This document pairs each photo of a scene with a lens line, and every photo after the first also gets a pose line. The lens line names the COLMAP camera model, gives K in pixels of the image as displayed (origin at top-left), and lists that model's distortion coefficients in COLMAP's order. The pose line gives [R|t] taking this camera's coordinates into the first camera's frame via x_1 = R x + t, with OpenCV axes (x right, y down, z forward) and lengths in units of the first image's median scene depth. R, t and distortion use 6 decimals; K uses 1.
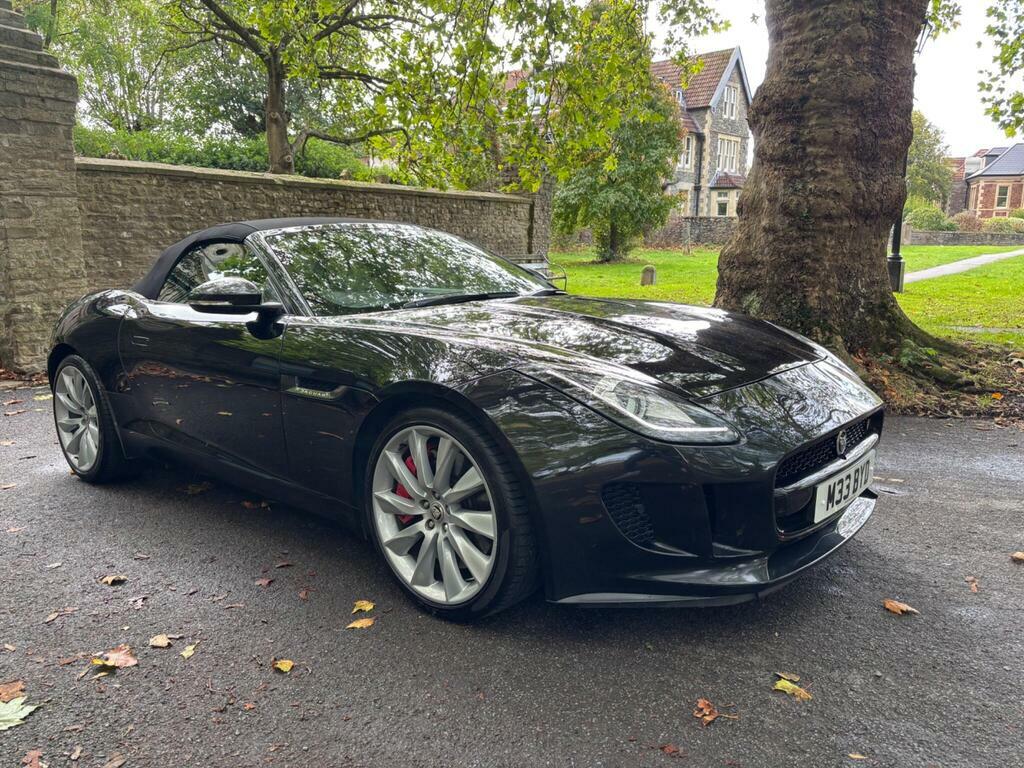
lens RADIAL K [[788.4, 0, 522.8], [0, 788.4, 380.8], [0, 0, 1]] dist [0.063144, -0.075666]
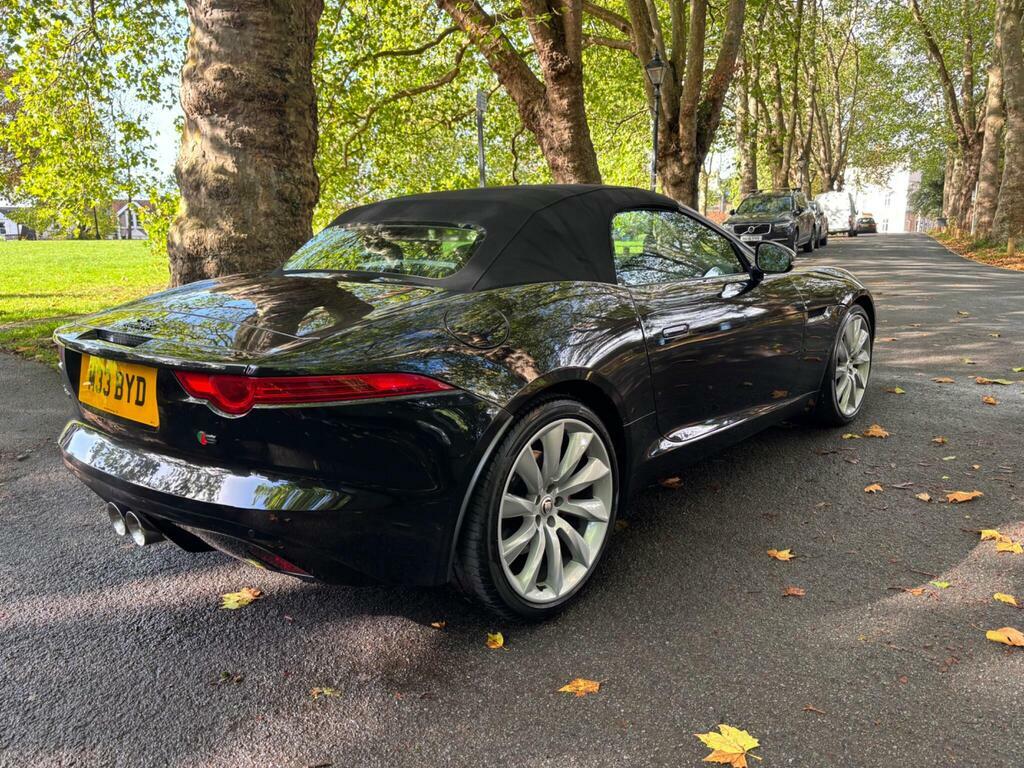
lens RADIAL K [[793.7, 0, 527.8], [0, 793.7, 387.2], [0, 0, 1]] dist [0.055819, -0.059456]
pose [[-0.021787, -0.195184, 0.980525, -0.792386], [0.186493, 0.962750, 0.195790, -0.115878], [-0.982215, 0.187126, 0.015426, 0.705576]]
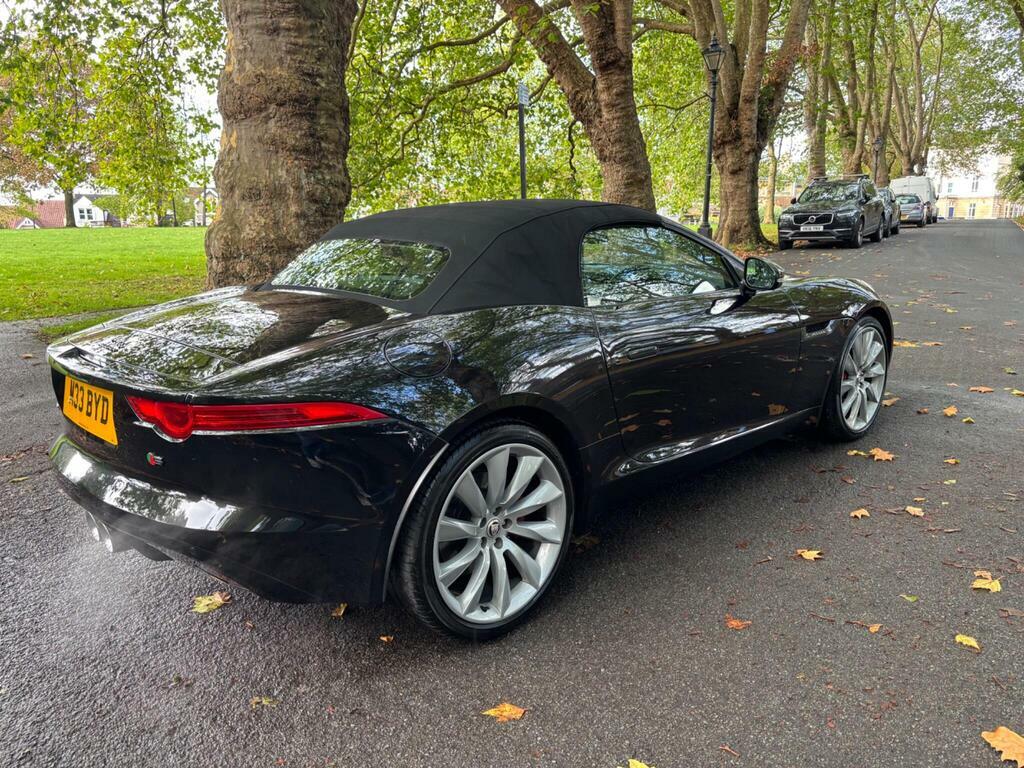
lens RADIAL K [[794.0, 0, 516.0], [0, 794.0, 384.9], [0, 0, 1]] dist [0.062953, -0.071546]
pose [[0.077335, -0.211648, 0.974282, -0.793120], [0.185584, 0.963185, 0.194506, -0.126917], [-0.979581, 0.165769, 0.113766, 0.638596]]
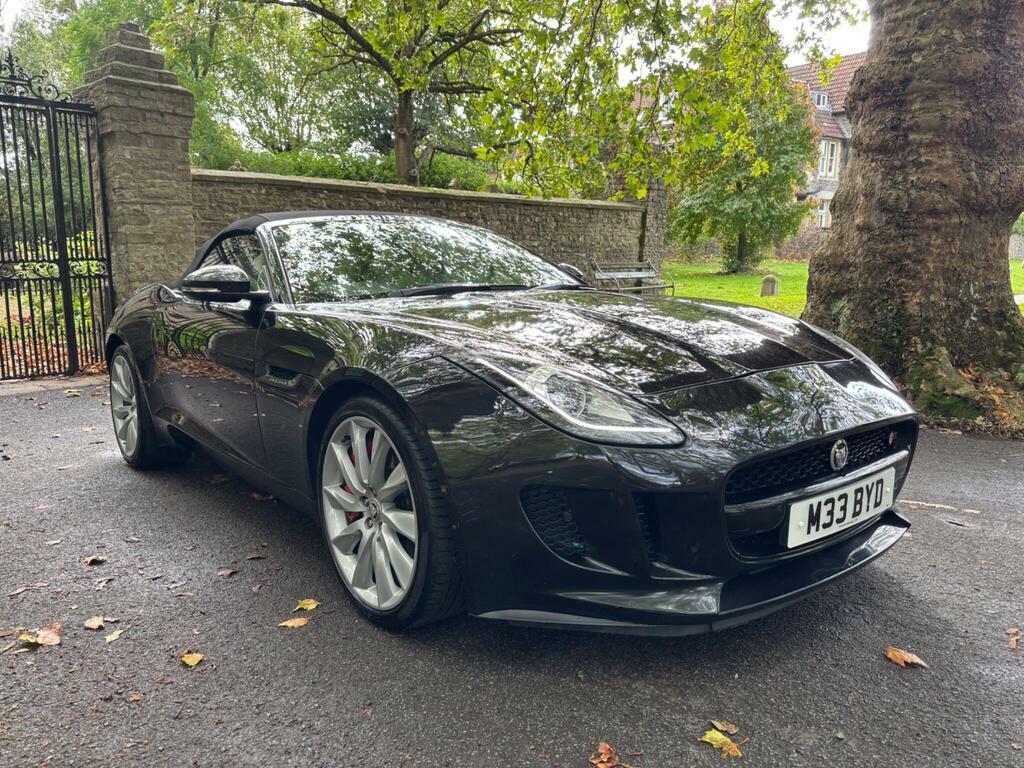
lens RADIAL K [[787.6, 0, 511.1], [0, 787.6, 385.8], [0, 0, 1]] dist [0.065545, -0.082032]
pose [[0.982857, 0.030275, -0.181868, 0.088543], [-0.032374, 0.999439, -0.008582, 0.009251], [0.181506, 0.014323, 0.983285, 0.045297]]
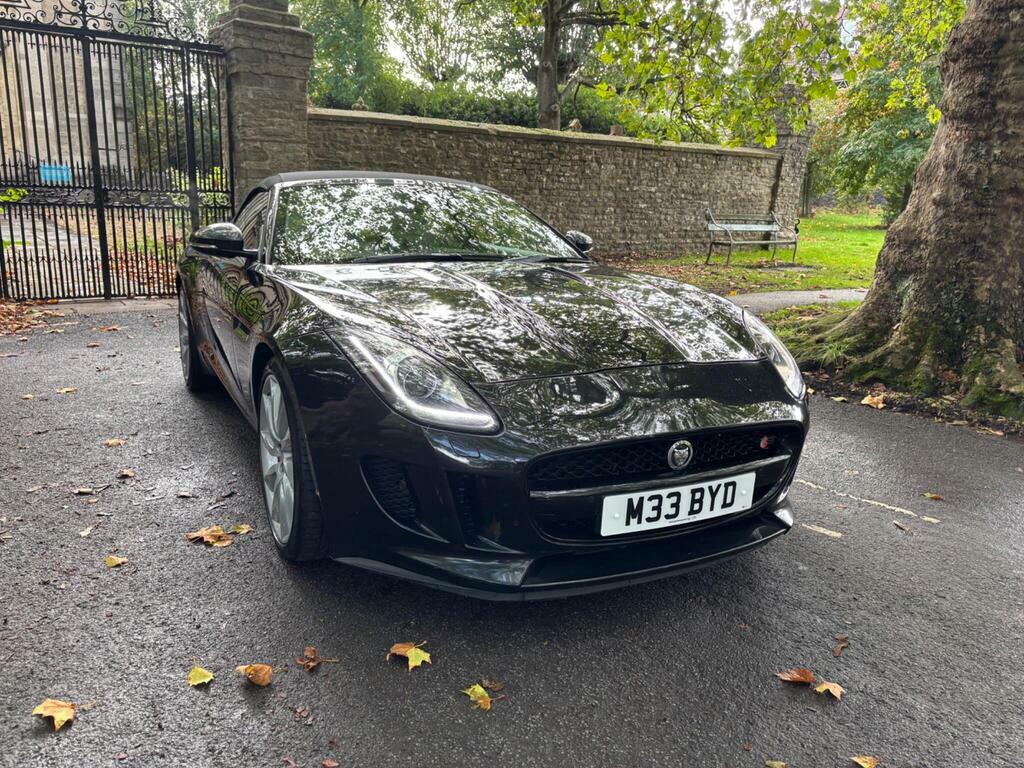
lens RADIAL K [[790.5, 0, 502.7], [0, 790.5, 388.9], [0, 0, 1]] dist [0.050563, -0.059952]
pose [[0.921725, 0.135840, -0.363278, 0.222724], [-0.110602, 0.989827, 0.089502, -0.022143], [0.371740, -0.042317, 0.927372, 0.048270]]
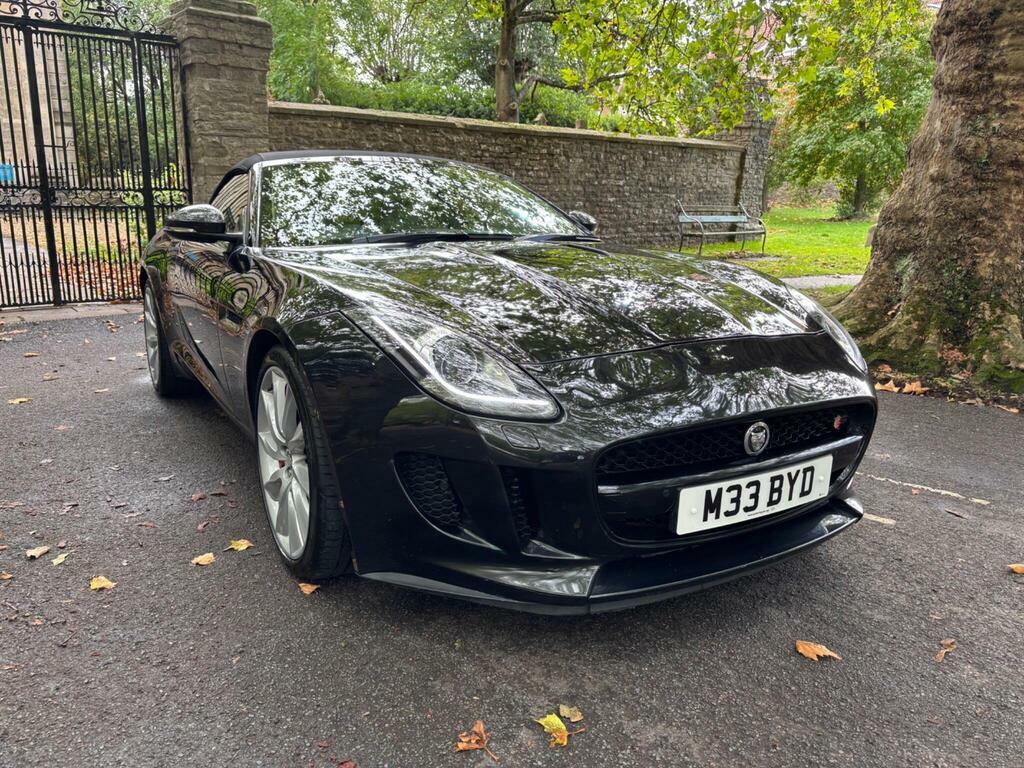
lens RADIAL K [[788.9, 0, 511.9], [0, 788.9, 382.2], [0, 0, 1]] dist [0.053560, -0.065775]
pose [[0.946731, 0.100280, -0.306014, 0.171017], [-0.081982, 0.994022, 0.072108, -0.006066], [0.311415, -0.043179, 0.949292, 0.080306]]
